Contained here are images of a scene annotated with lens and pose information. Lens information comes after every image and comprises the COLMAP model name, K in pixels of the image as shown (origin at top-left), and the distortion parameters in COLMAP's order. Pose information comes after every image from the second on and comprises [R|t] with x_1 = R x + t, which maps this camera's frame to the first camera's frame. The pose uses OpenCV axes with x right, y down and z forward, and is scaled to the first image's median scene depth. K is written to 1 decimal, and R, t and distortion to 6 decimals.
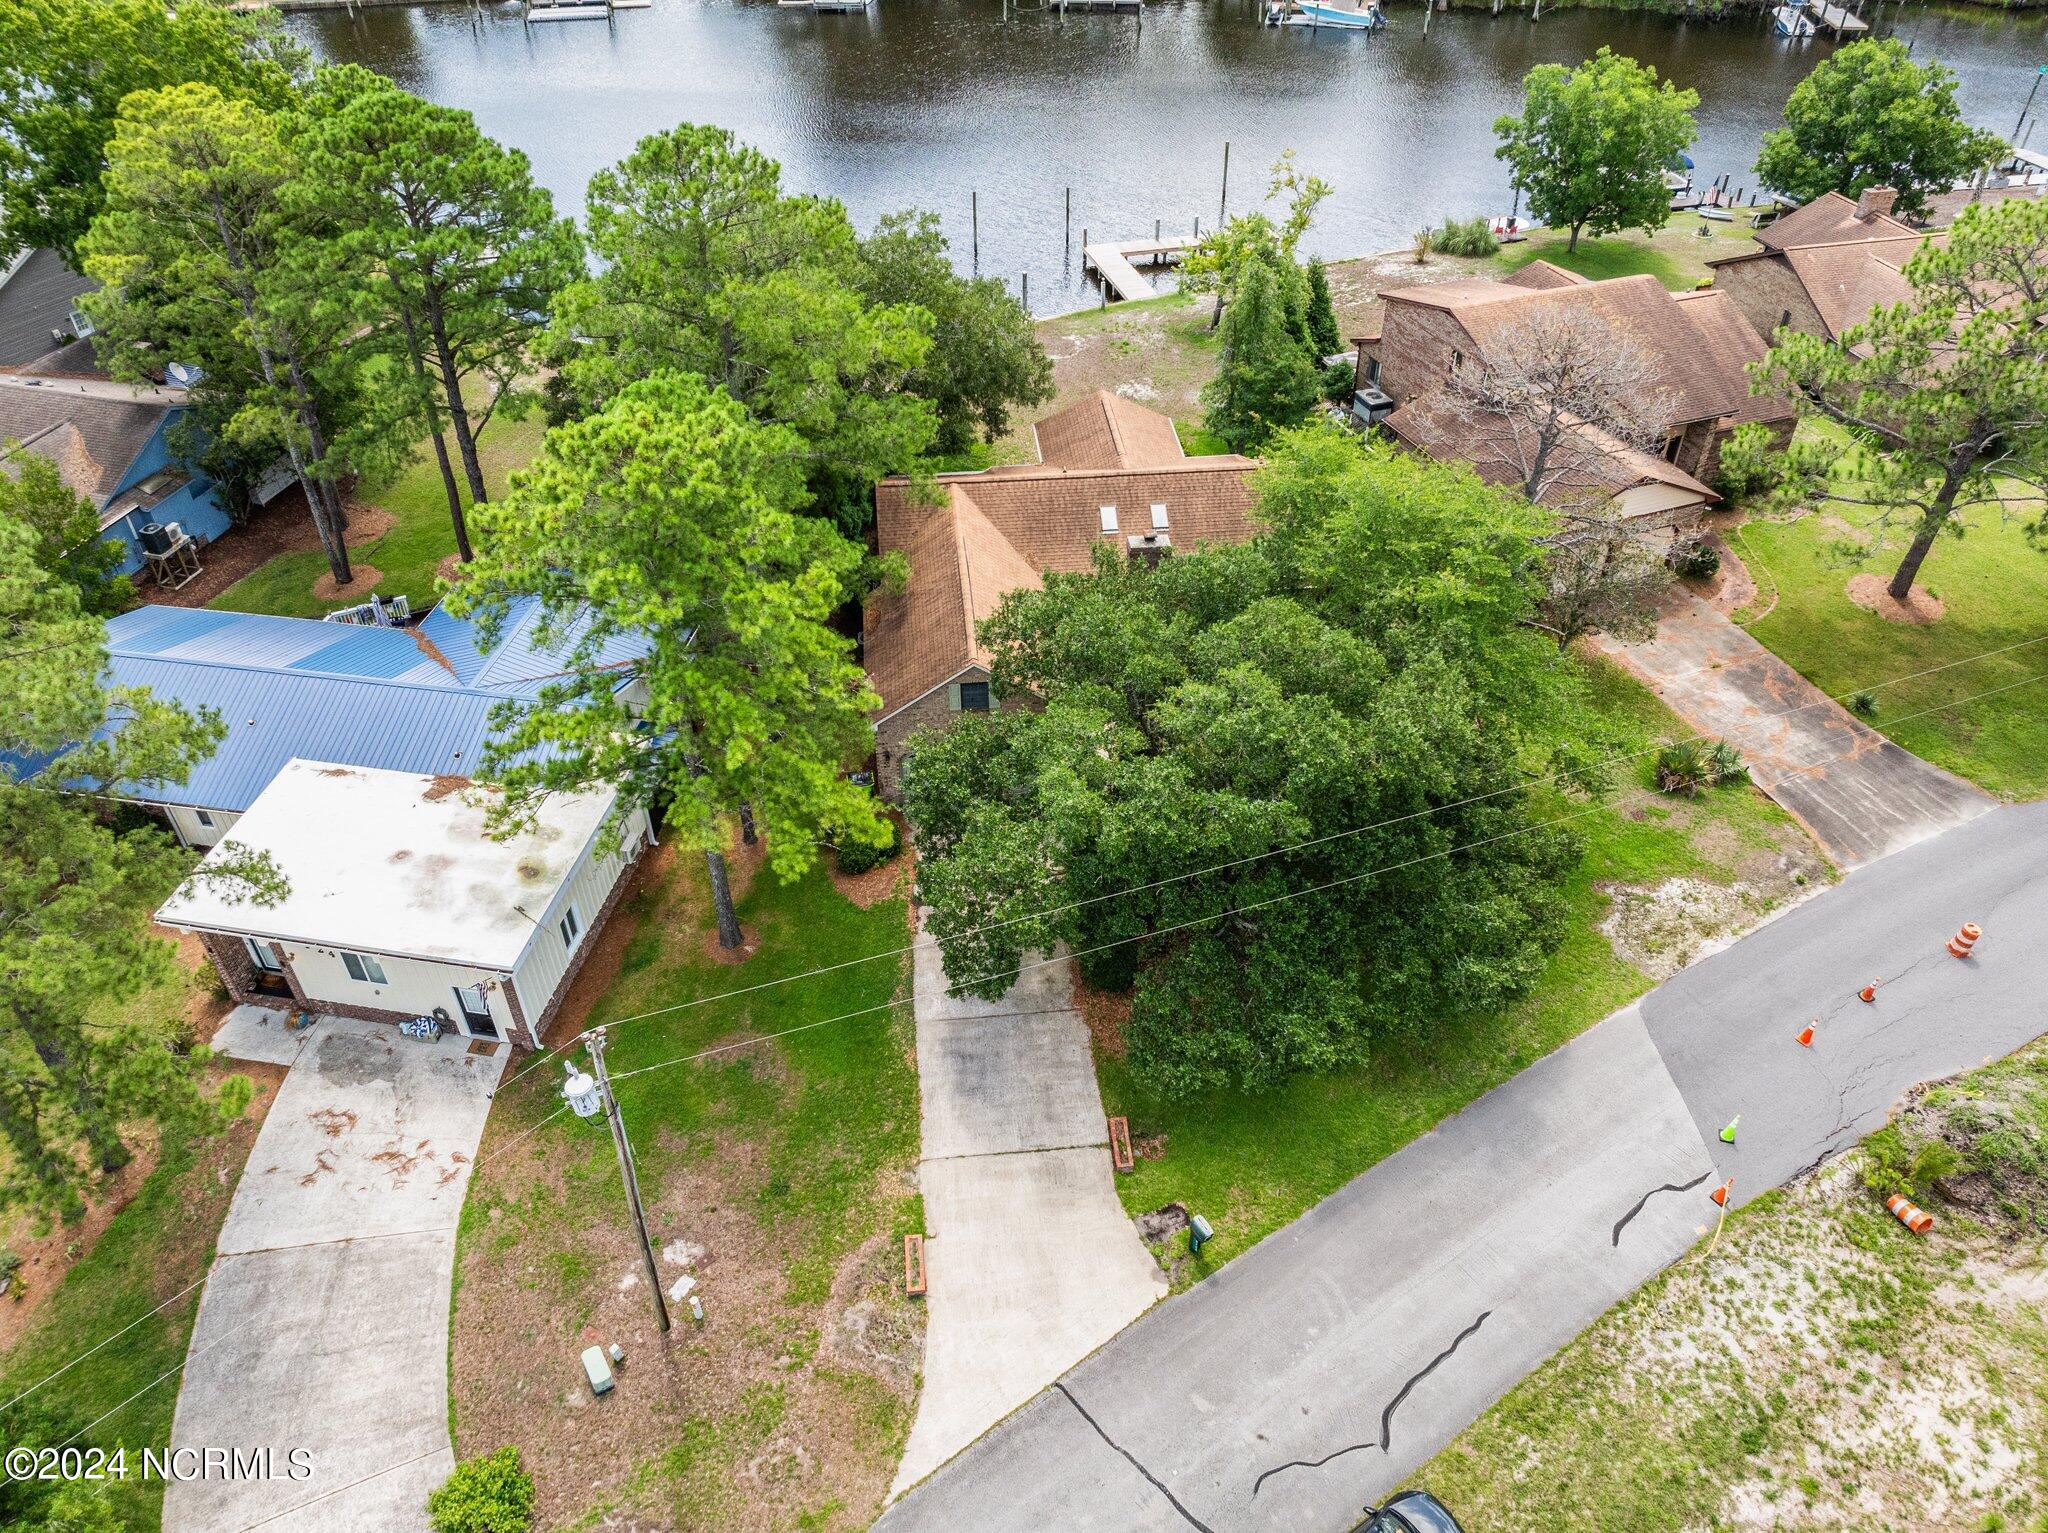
lens RADIAL K [[1414.2, 0, 1026.4], [0, 1414.2, 773.1], [0, 0, 1]] dist [-0.036423, 0.010947]
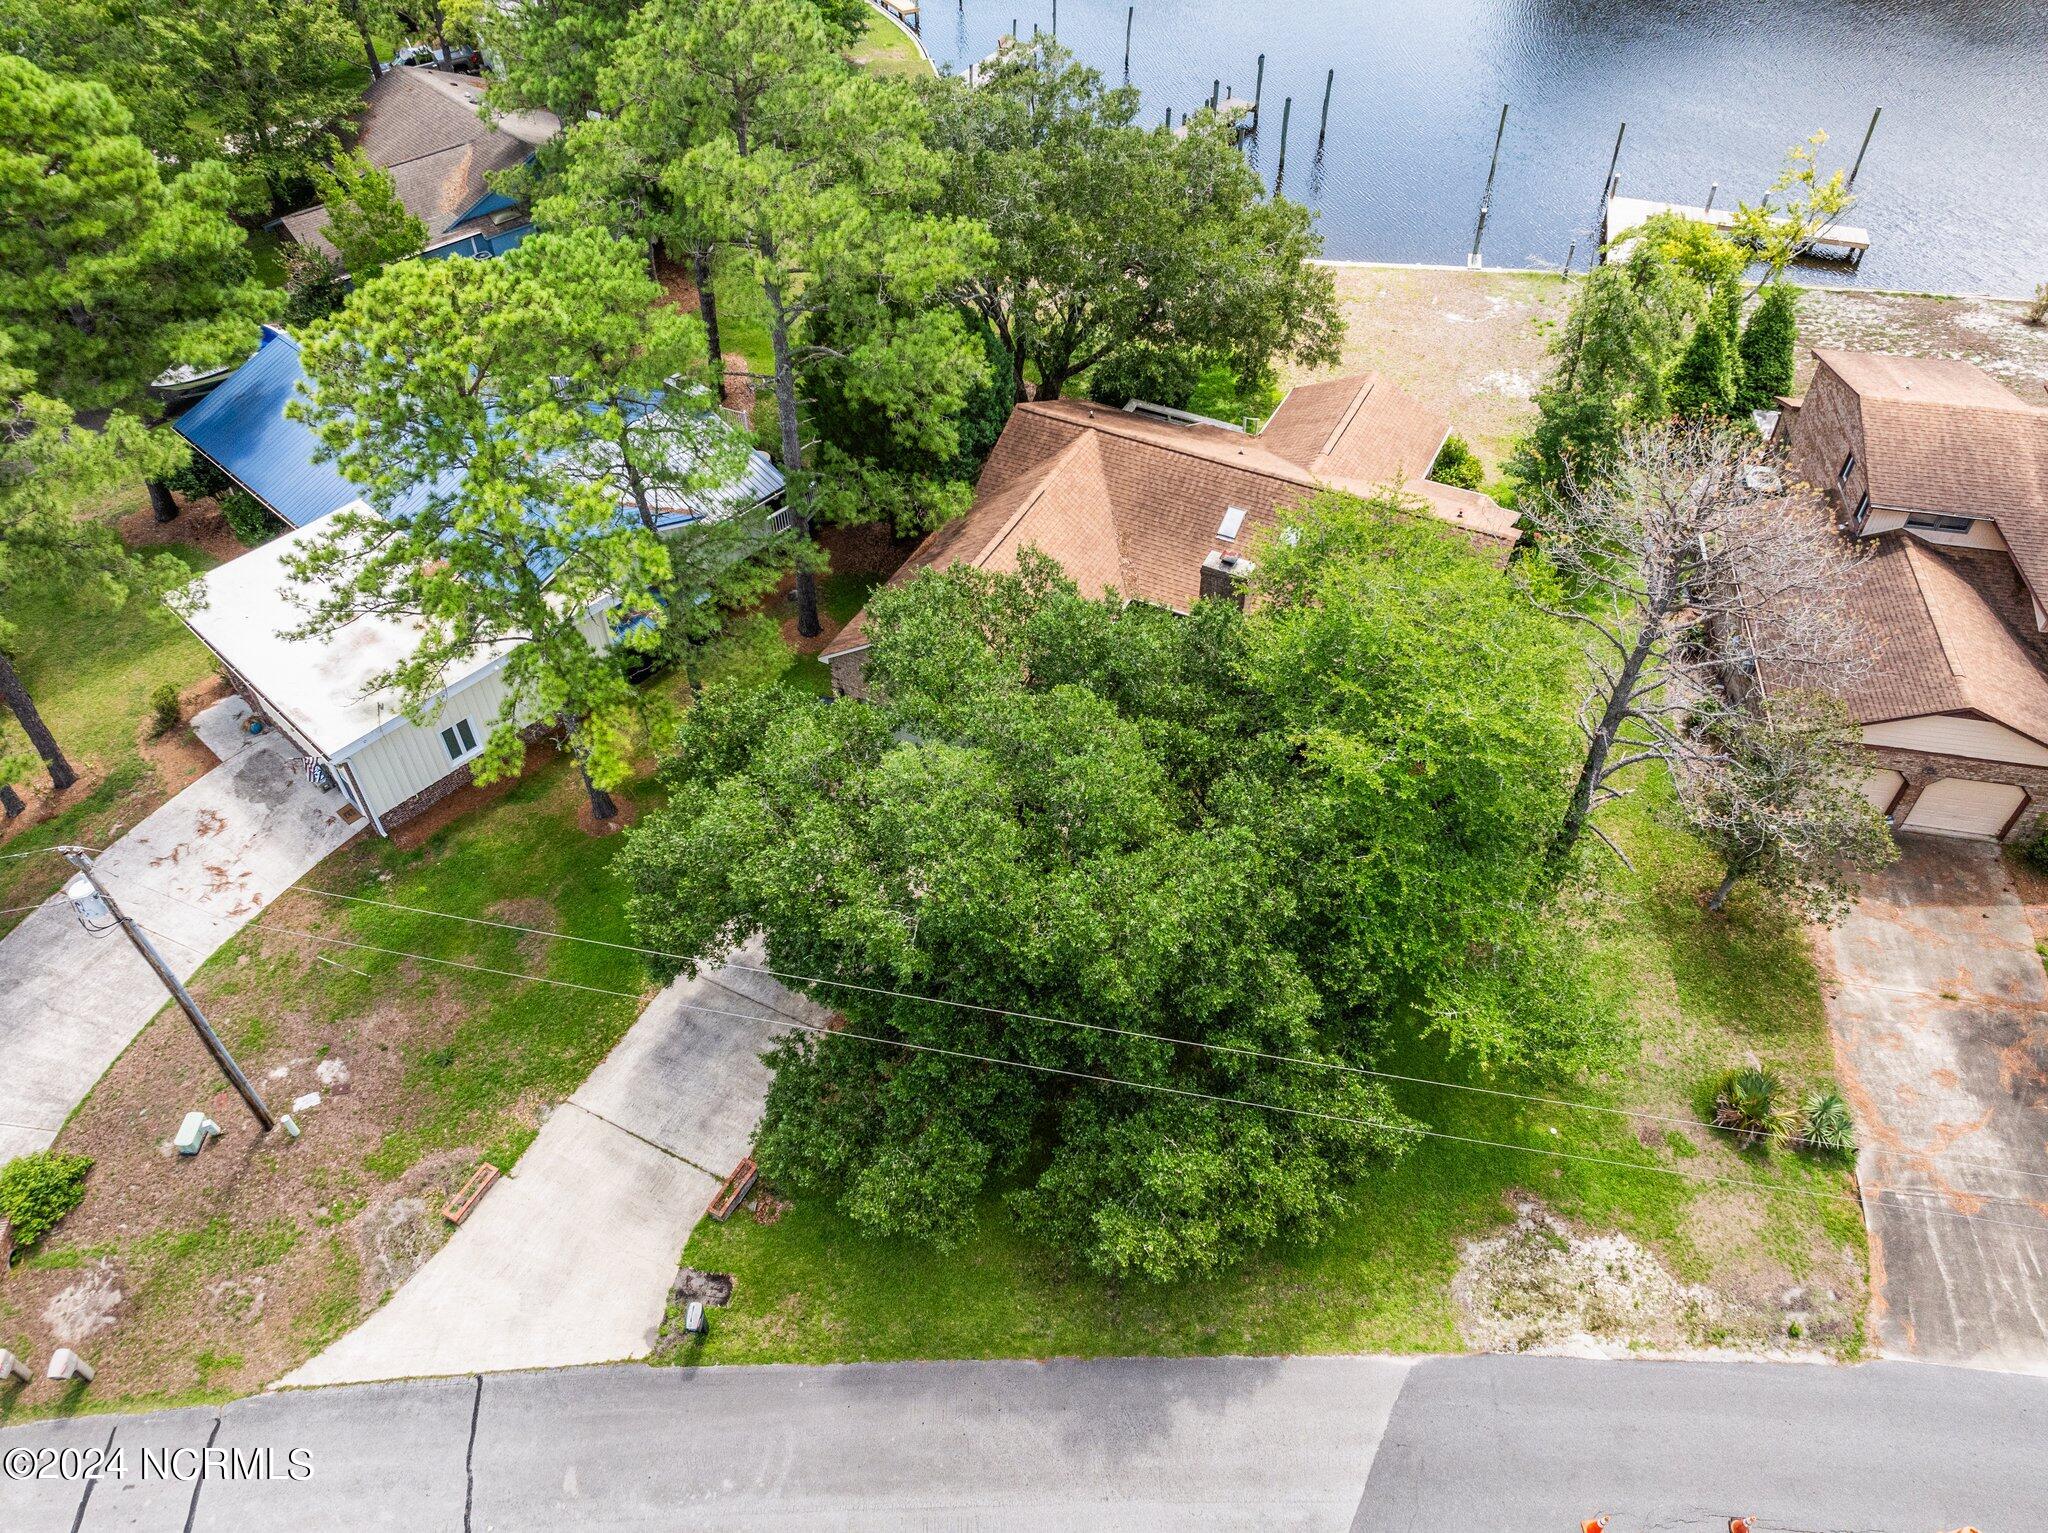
lens RADIAL K [[1425.6, 0, 1032.3], [0, 1425.6, 766.2], [0, 0, 1]] dist [-0.042292, 0.011283]
pose [[0.843527, 0.379636, -0.379919, 0.457481], [-0.342218, 0.925094, 0.164586, -0.197699], [0.413944, -0.008817, 0.910260, 0.243497]]
